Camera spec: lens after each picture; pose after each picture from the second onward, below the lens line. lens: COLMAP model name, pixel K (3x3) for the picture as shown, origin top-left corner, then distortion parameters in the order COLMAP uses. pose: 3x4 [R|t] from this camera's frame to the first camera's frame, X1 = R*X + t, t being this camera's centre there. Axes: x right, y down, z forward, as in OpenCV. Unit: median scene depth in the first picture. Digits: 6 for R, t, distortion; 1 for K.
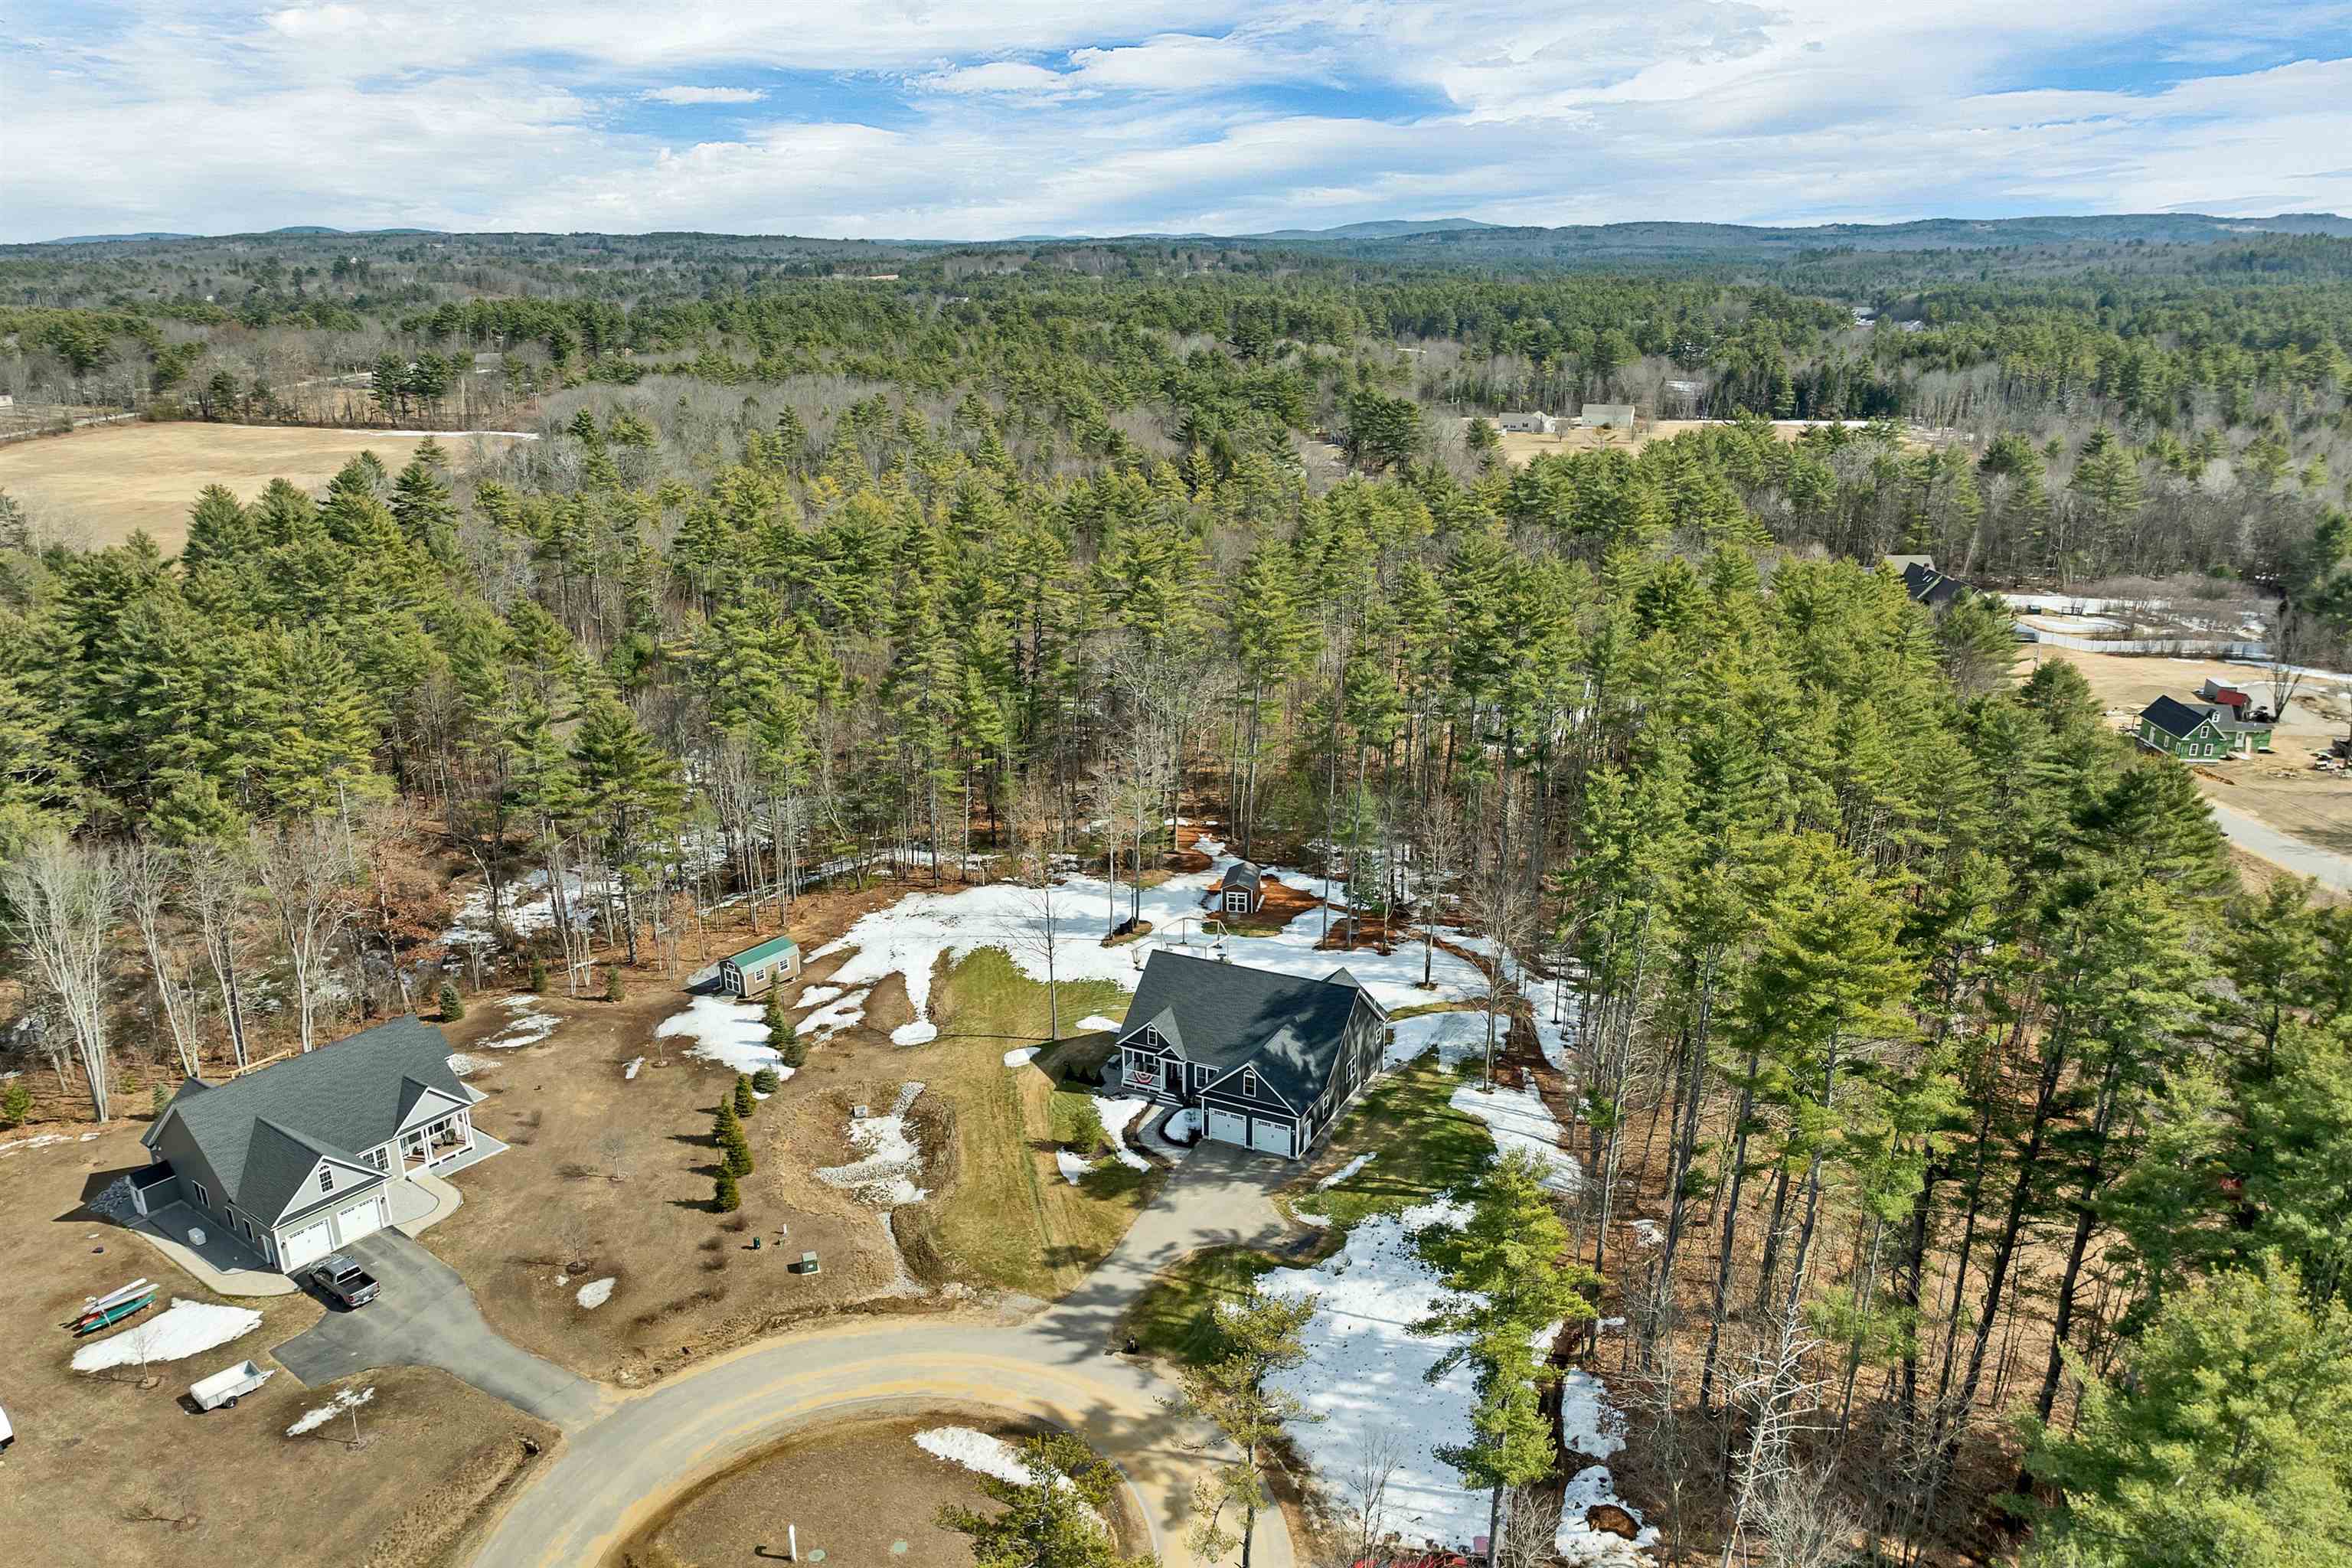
lens RADIAL K [[1713.5, 0, 1190.1], [0, 1713.5, 789.5], [0, 0, 1]] dist [-0.040775, -0.002765]
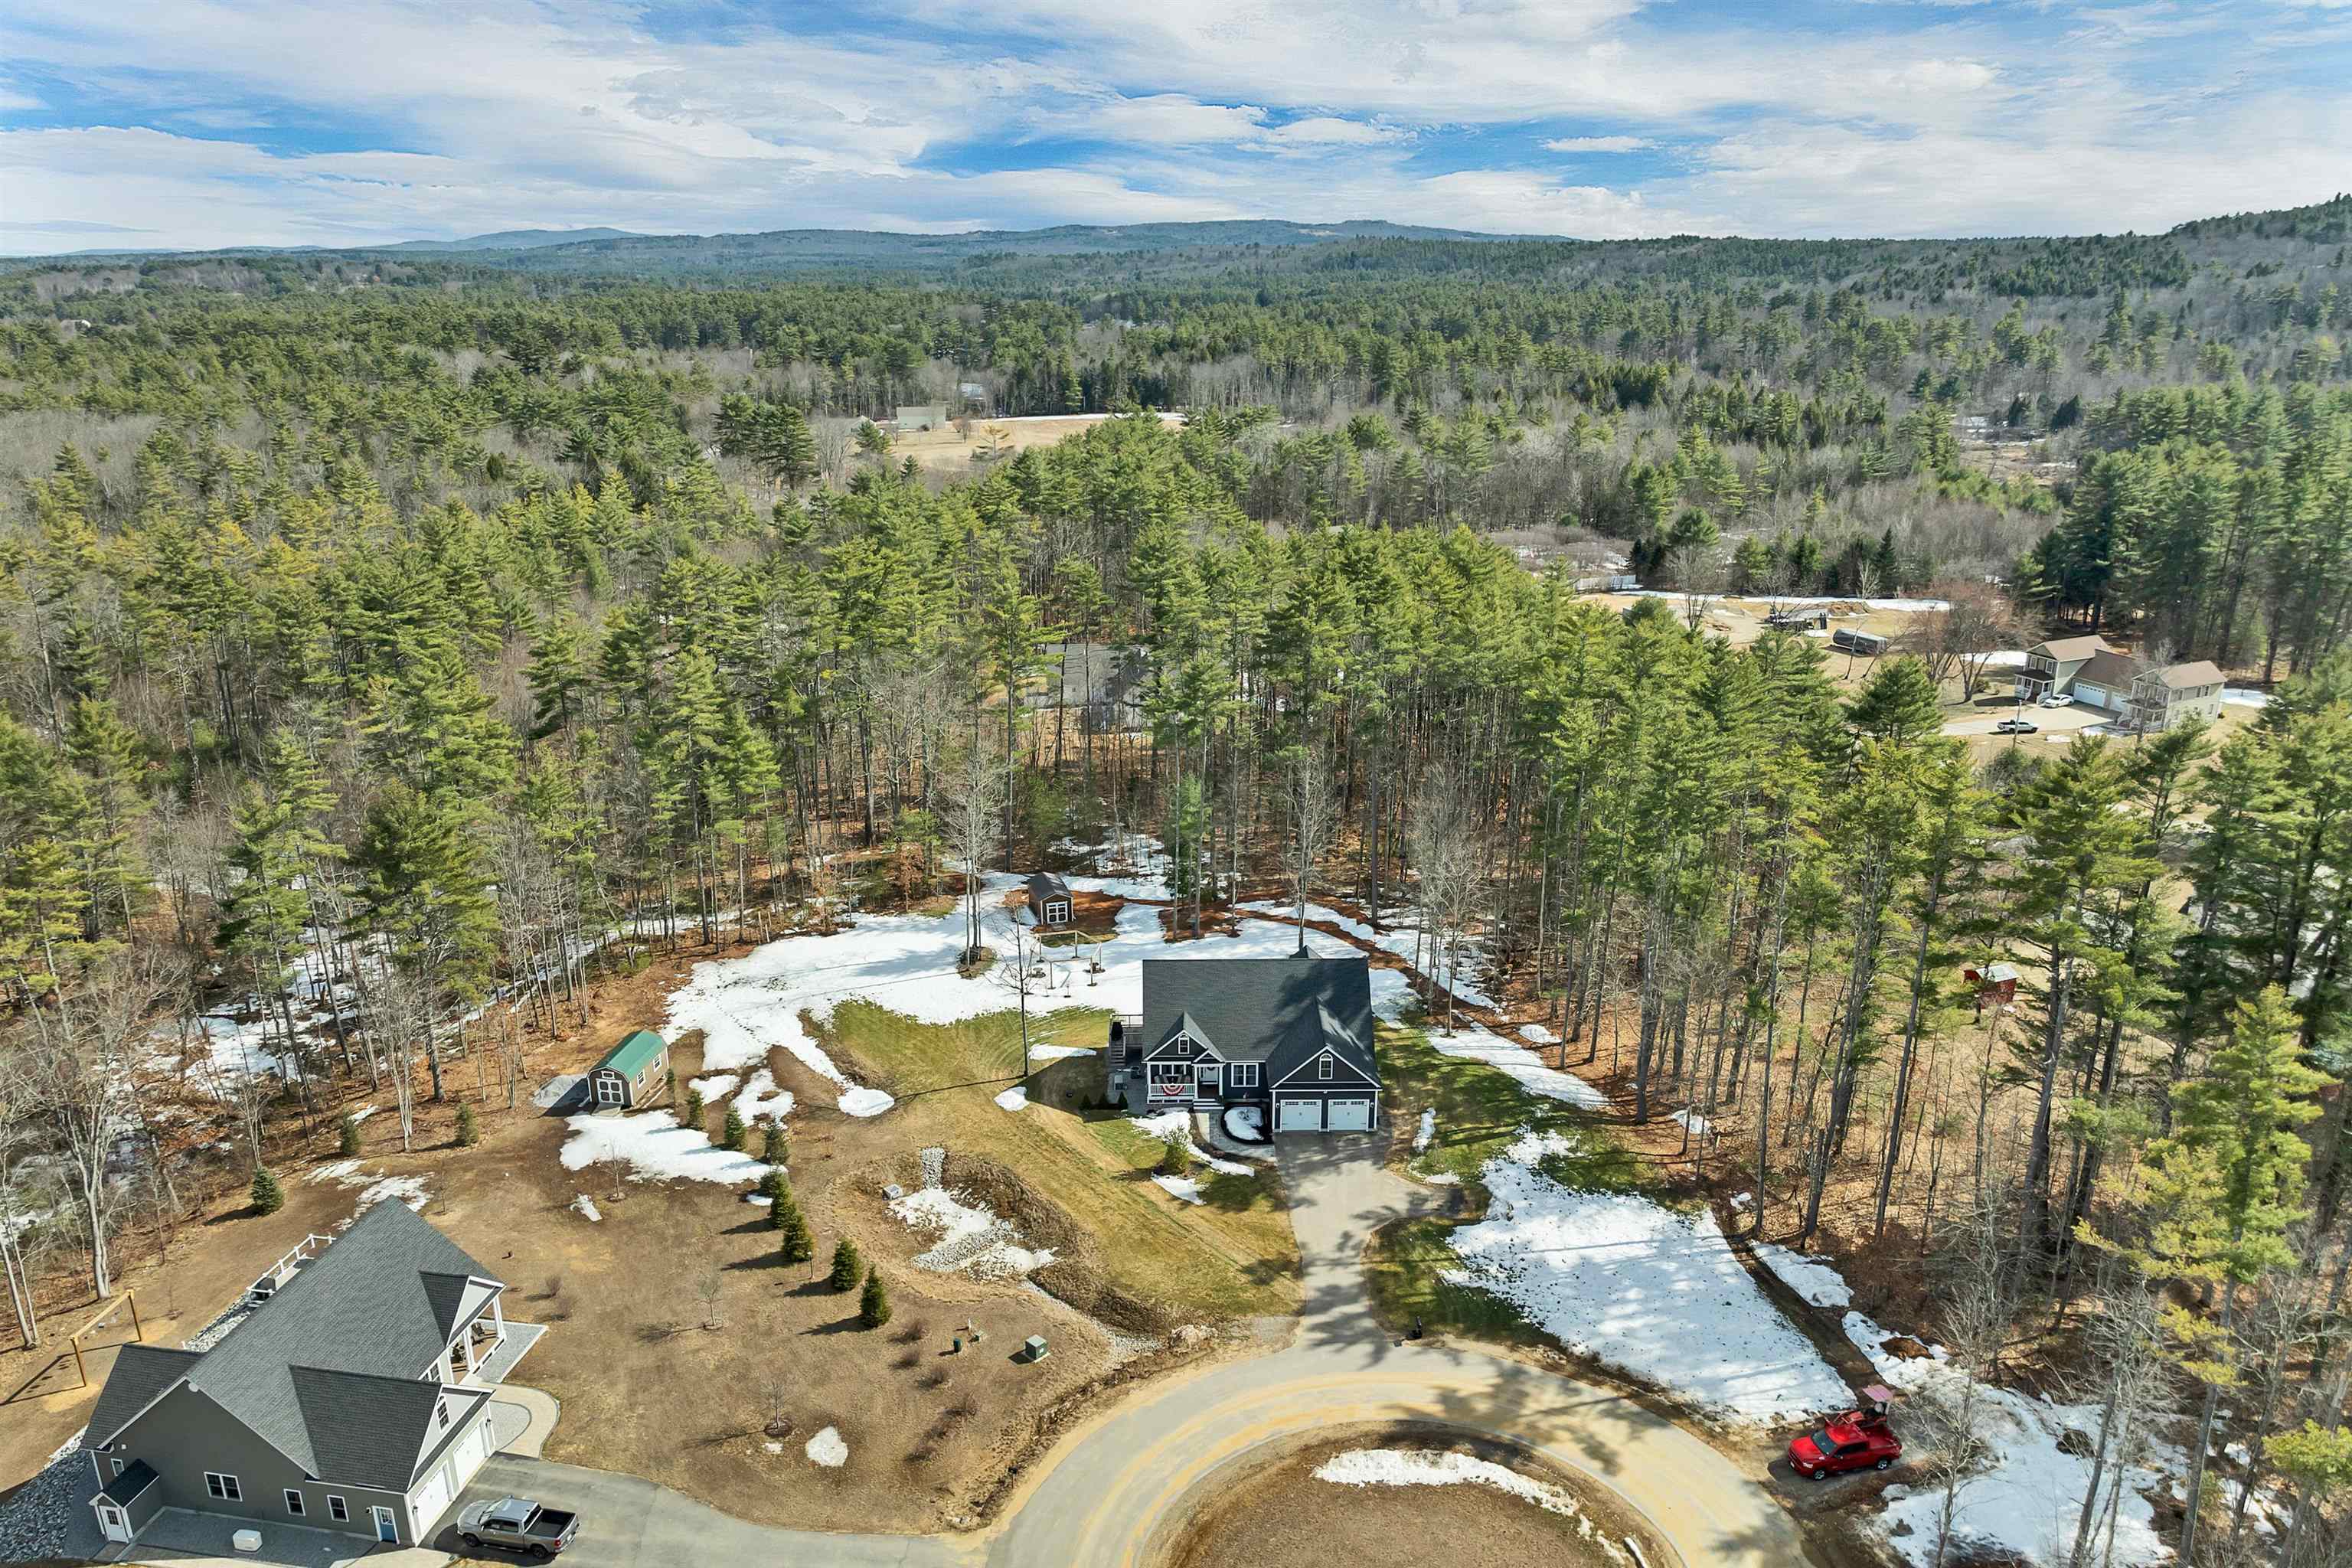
lens RADIAL K [[1713.5, 0, 1190.1], [0, 1713.5, 789.5], [0, 0, 1]] dist [-0.040775, -0.002765]
pose [[0.891636, -0.132175, 0.433029, -0.422243], [0.134112, 0.990619, 0.026224, -0.025487], [-0.432433, 0.034692, 0.900998, 0.111989]]
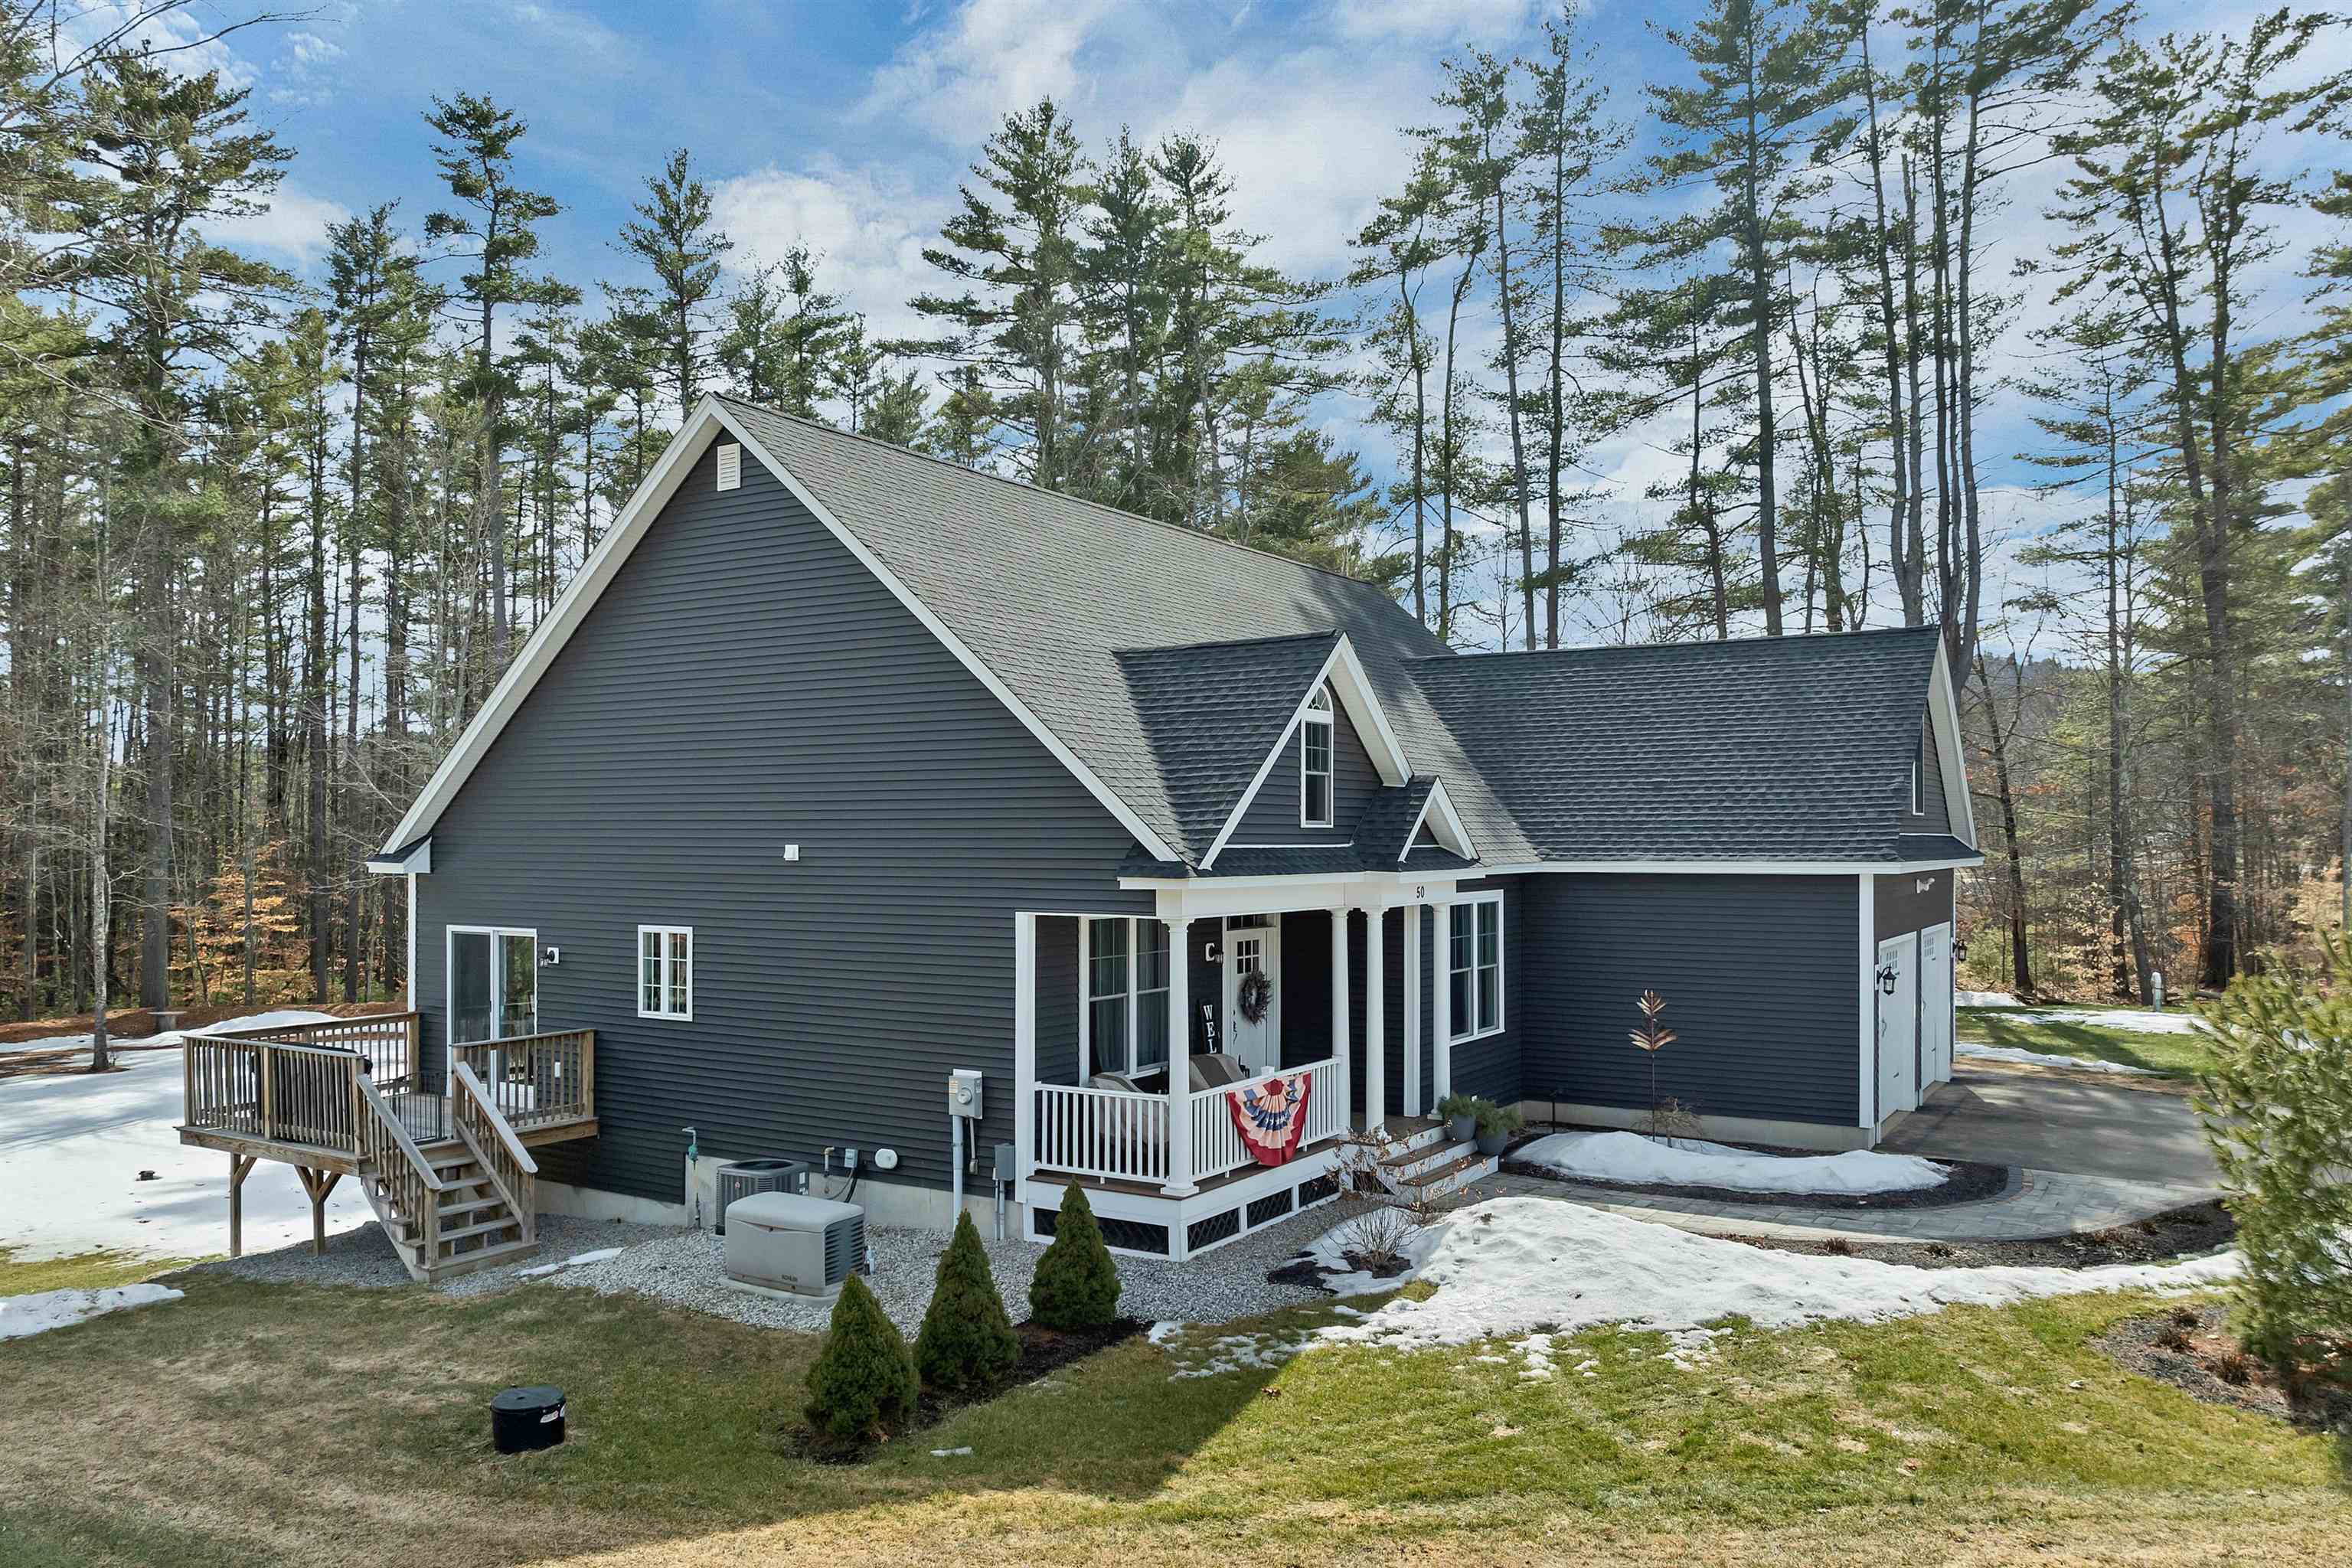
lens RADIAL K [[1702.6, 0, 1176.9], [0, 1702.6, 792.2], [0, 0, 1]] dist [-0.036464, -0.004059]
pose [[0.104173, 0.031976, 0.994045, -0.165183], [0.302758, 0.951028, -0.062320, 0.151840], [-0.947357, 0.307447, 0.089391, 0.997822]]
